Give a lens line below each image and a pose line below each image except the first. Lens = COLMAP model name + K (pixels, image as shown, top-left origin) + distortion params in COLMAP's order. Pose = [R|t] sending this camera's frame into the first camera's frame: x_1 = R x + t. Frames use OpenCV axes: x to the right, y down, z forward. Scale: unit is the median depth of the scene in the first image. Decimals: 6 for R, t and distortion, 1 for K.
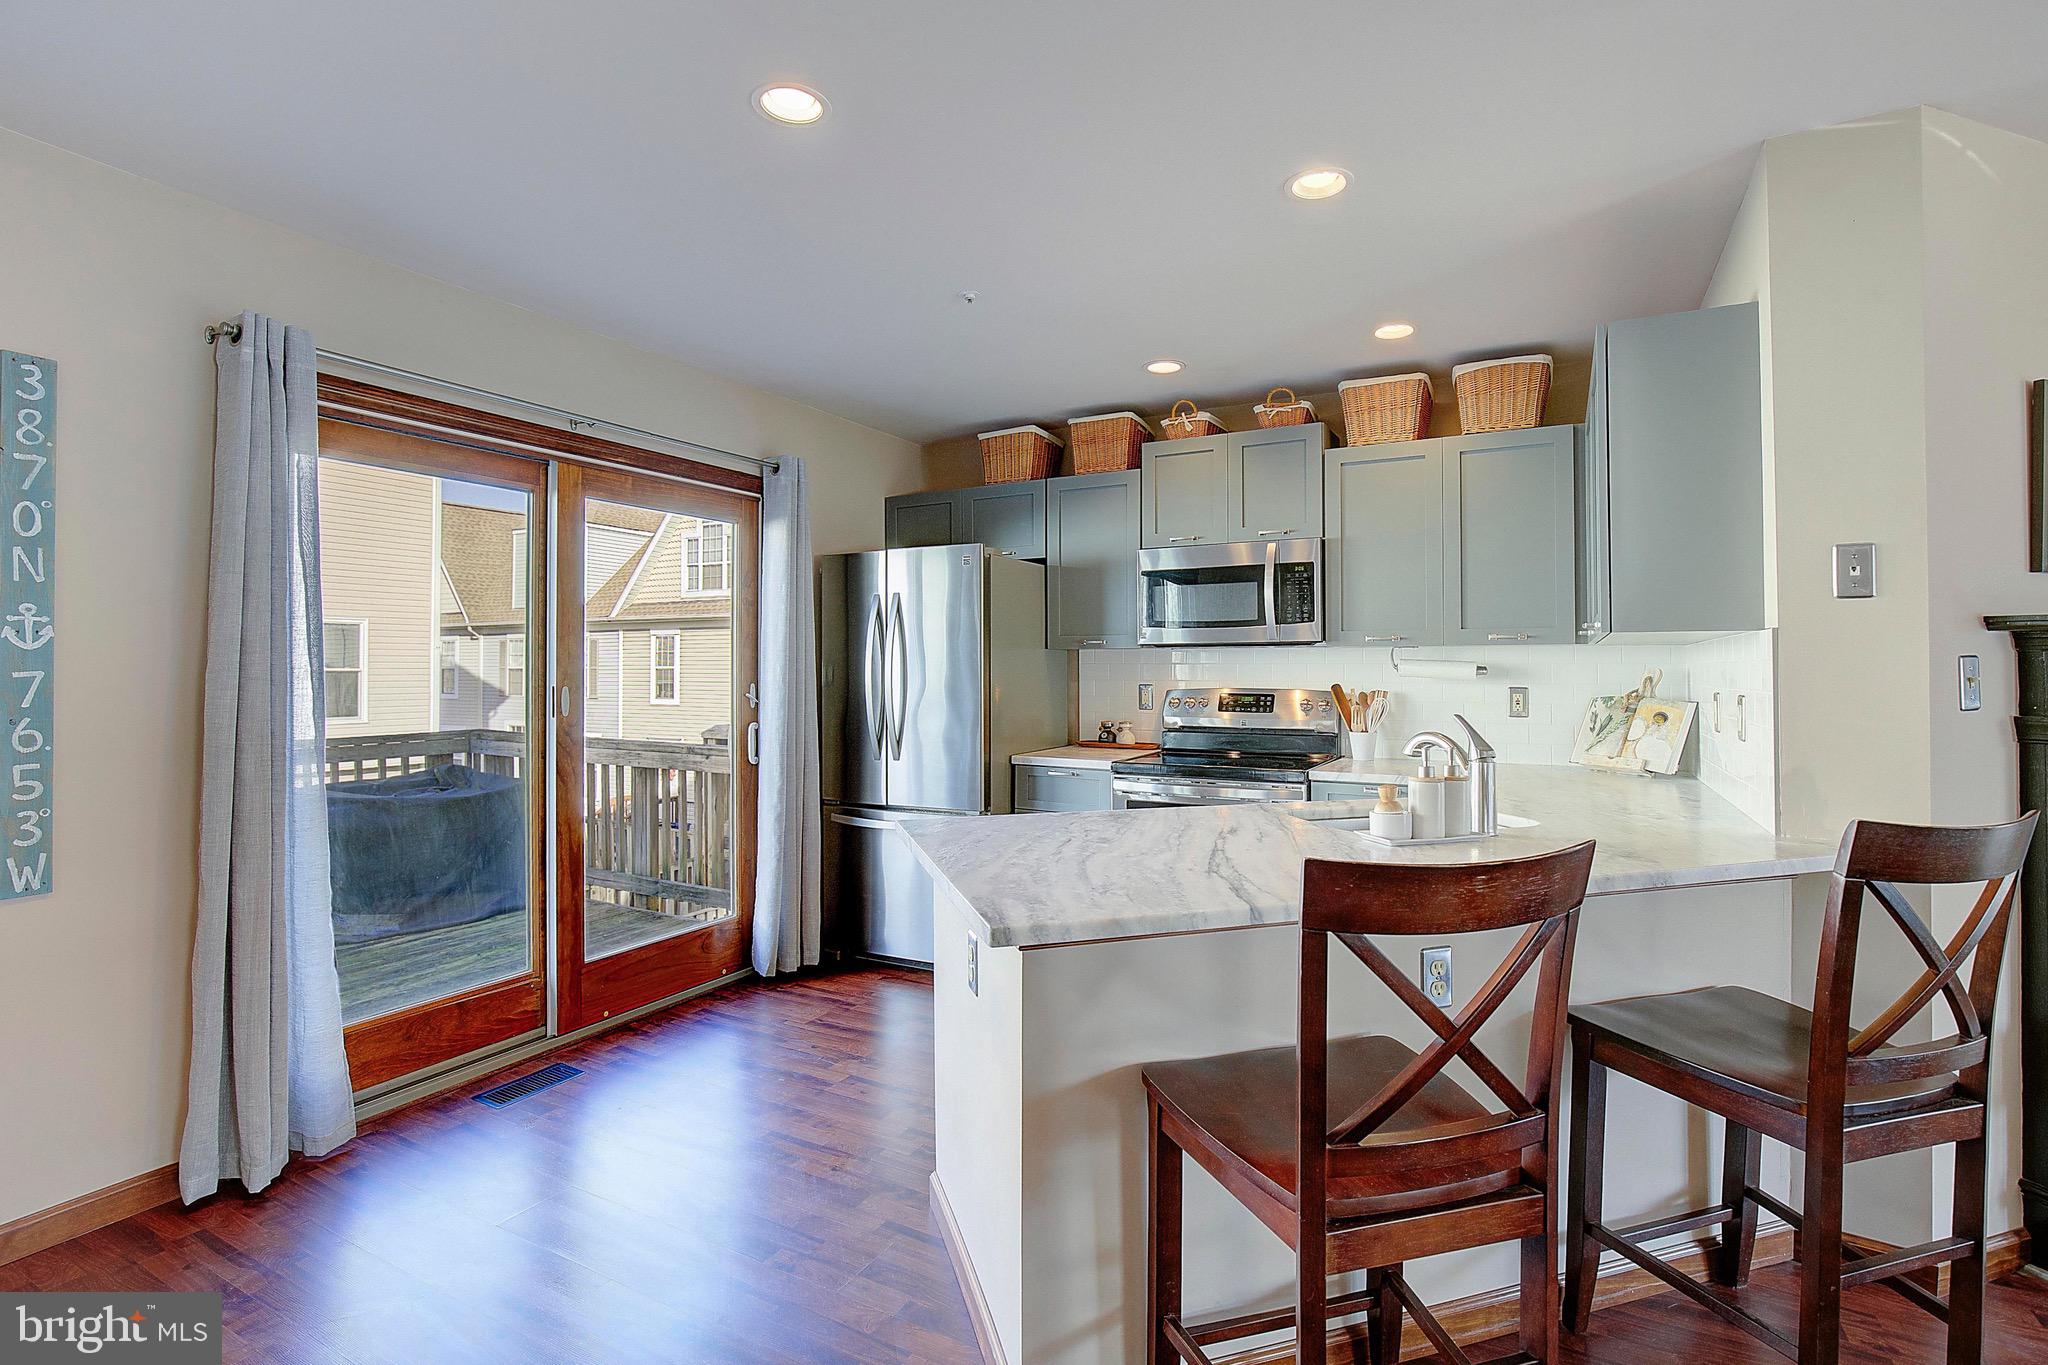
lens RADIAL K [[952.2, 0, 1035.8], [0, 952.2, 654.3], [0, 0, 1]] dist [-0.014175, 0.000202]
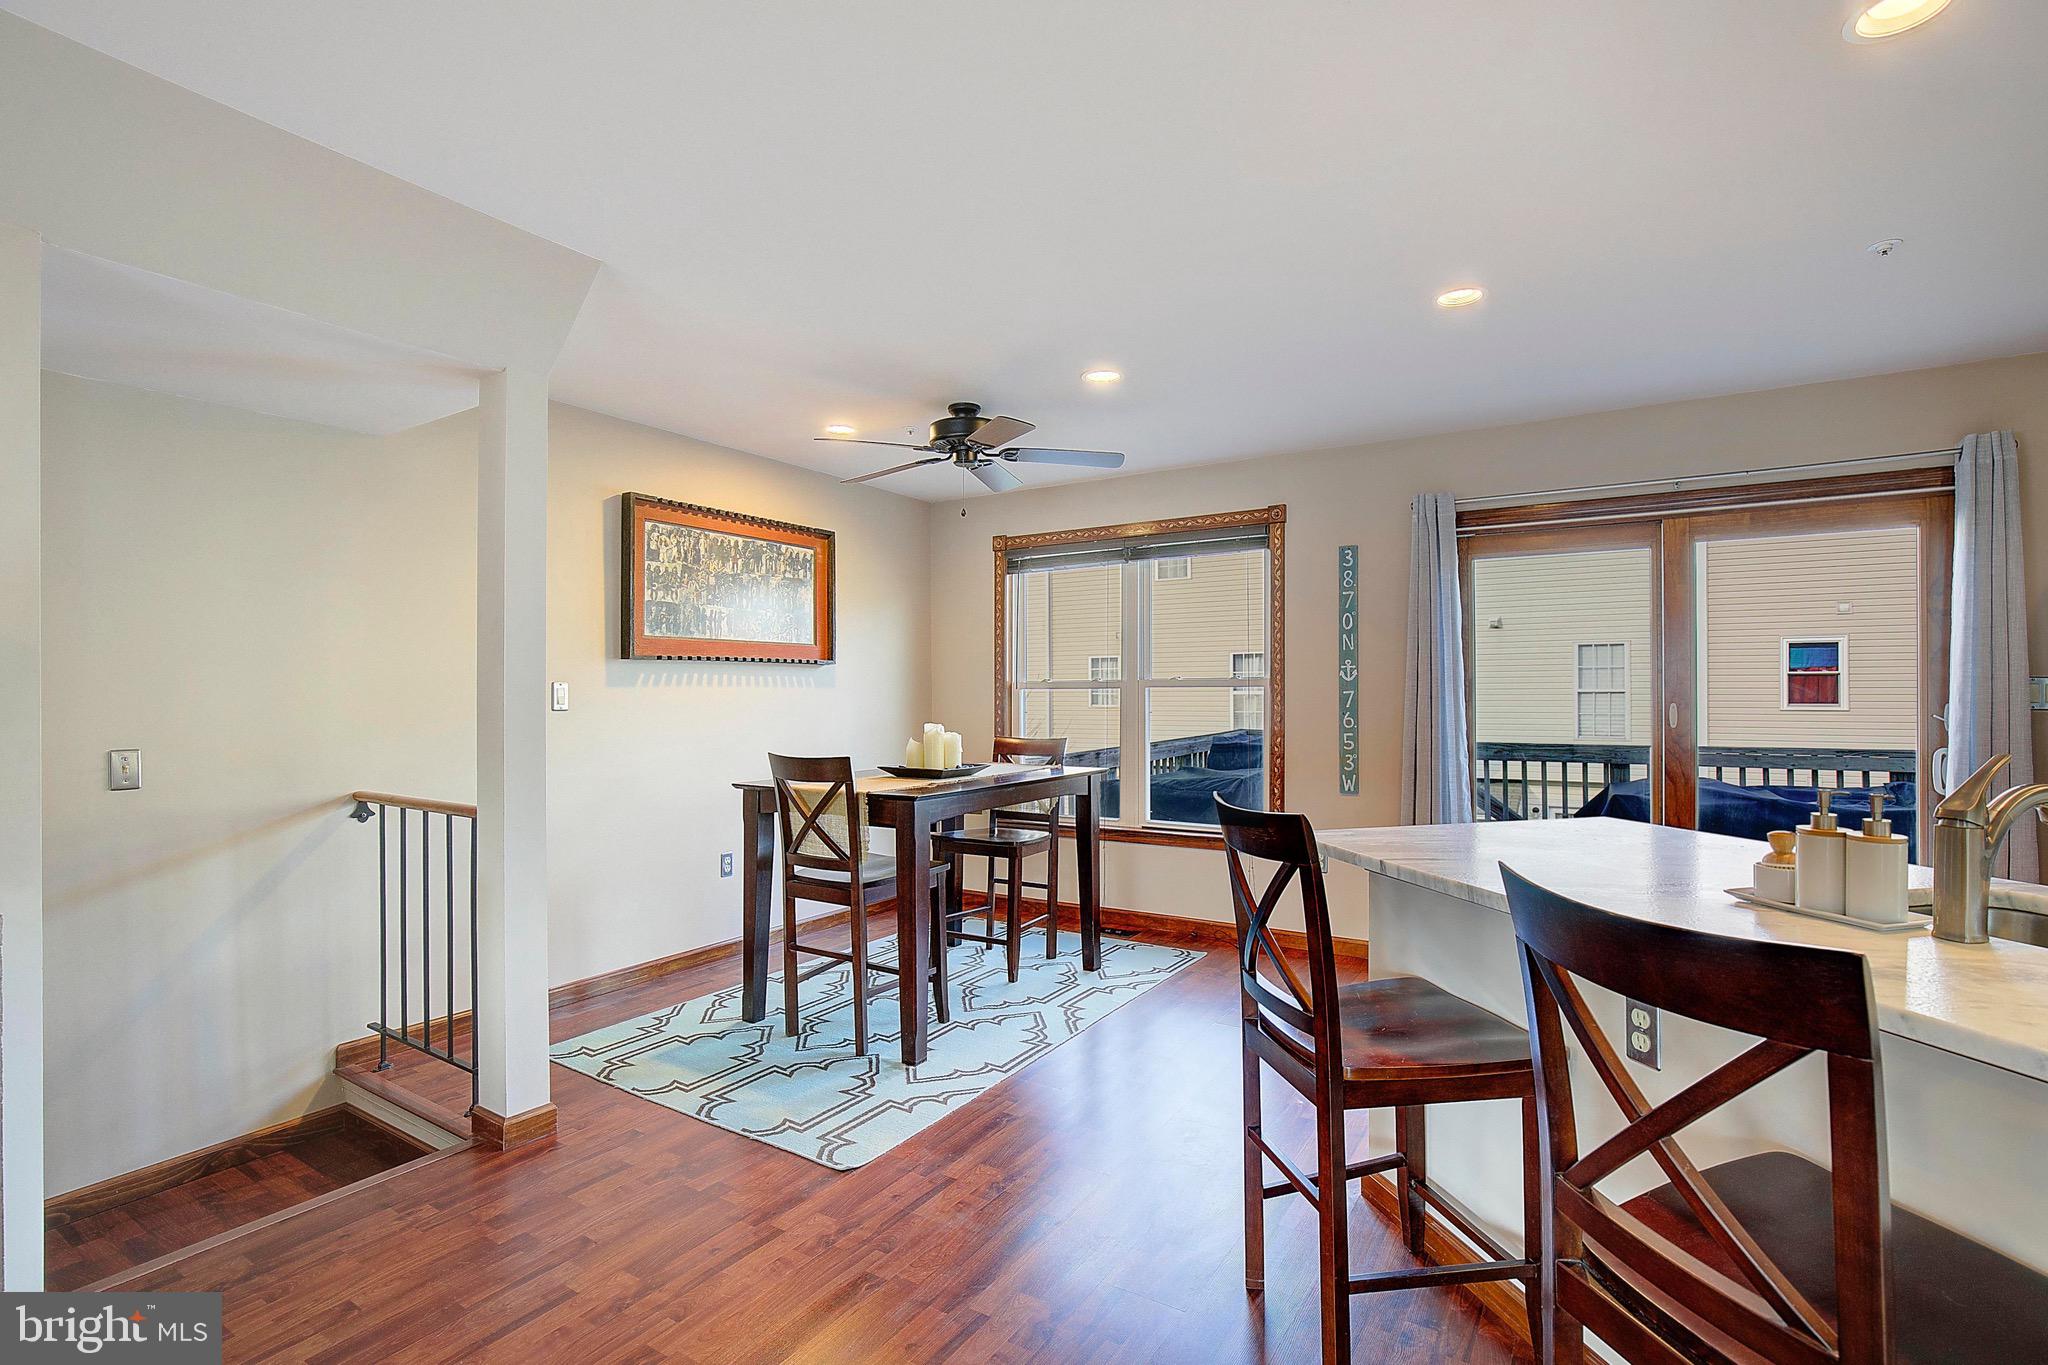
lens RADIAL K [[952.2, 0, 1038.7], [0, 952.2, 684.0], [0, 0, 1]] dist [-0.014175, 0.000202]
pose [[-0.066287, -0.007737, -0.997771, 0.664661], [0.017994, 0.999798, -0.008949, 0.005092], [0.997638, -0.018547, -0.066134, 0.237927]]
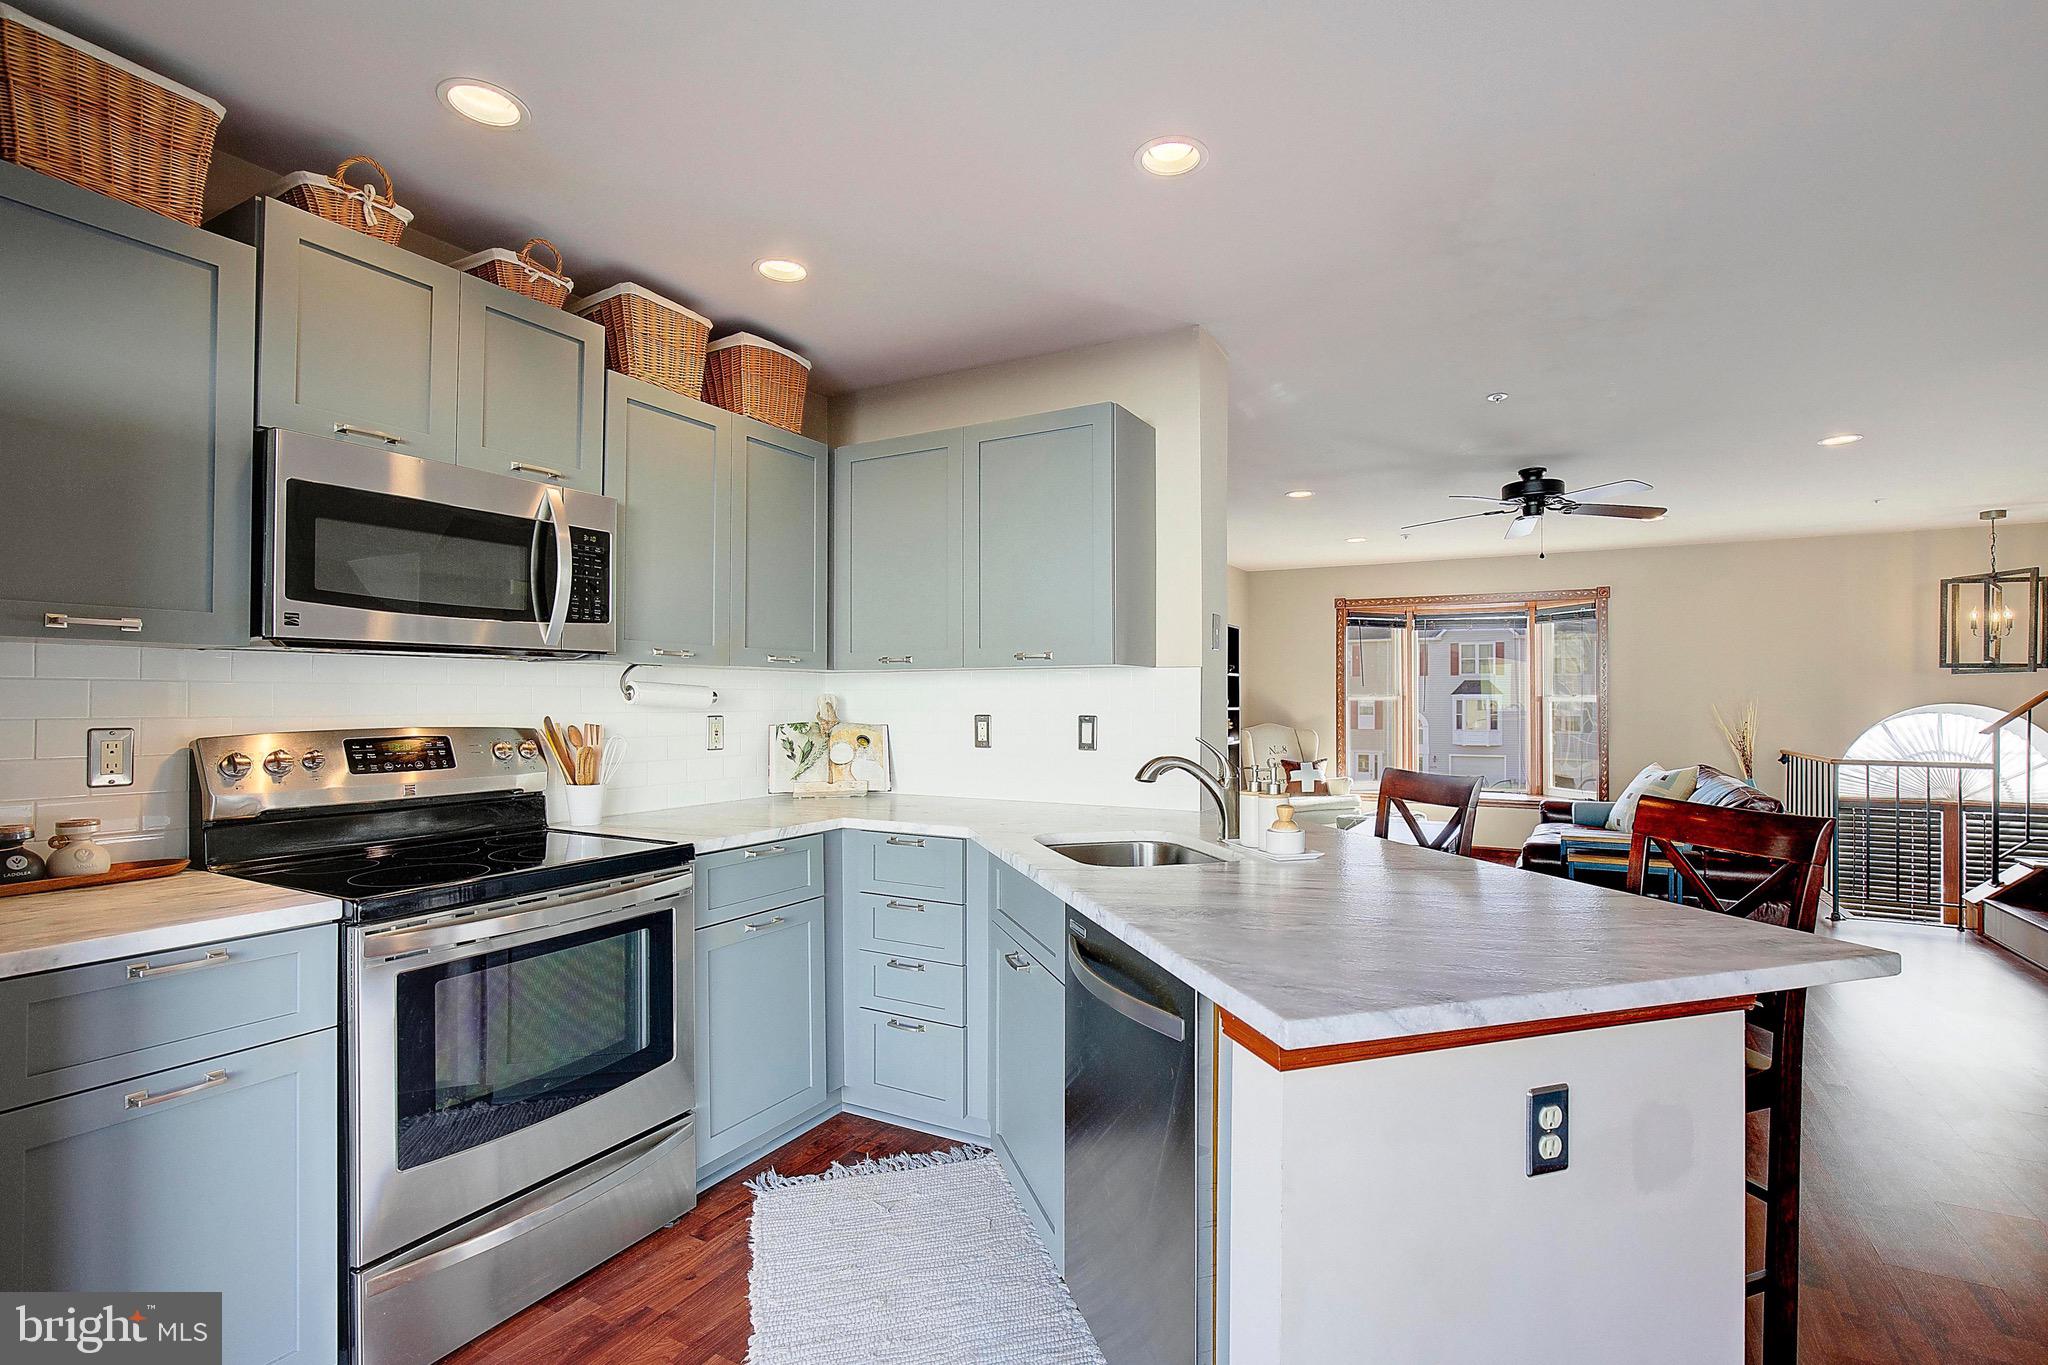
lens RADIAL K [[952.2, 0, 1032.3], [0, 952.2, 690.8], [0, 0, 1]] dist [-0.014175, 0.000202]
pose [[0.001811, 0.006749, 0.999976, -0.369810], [-0.016709, 0.999838, -0.006718, 0.012489], [-0.999859, -0.016697, 0.001923, 0.699365]]
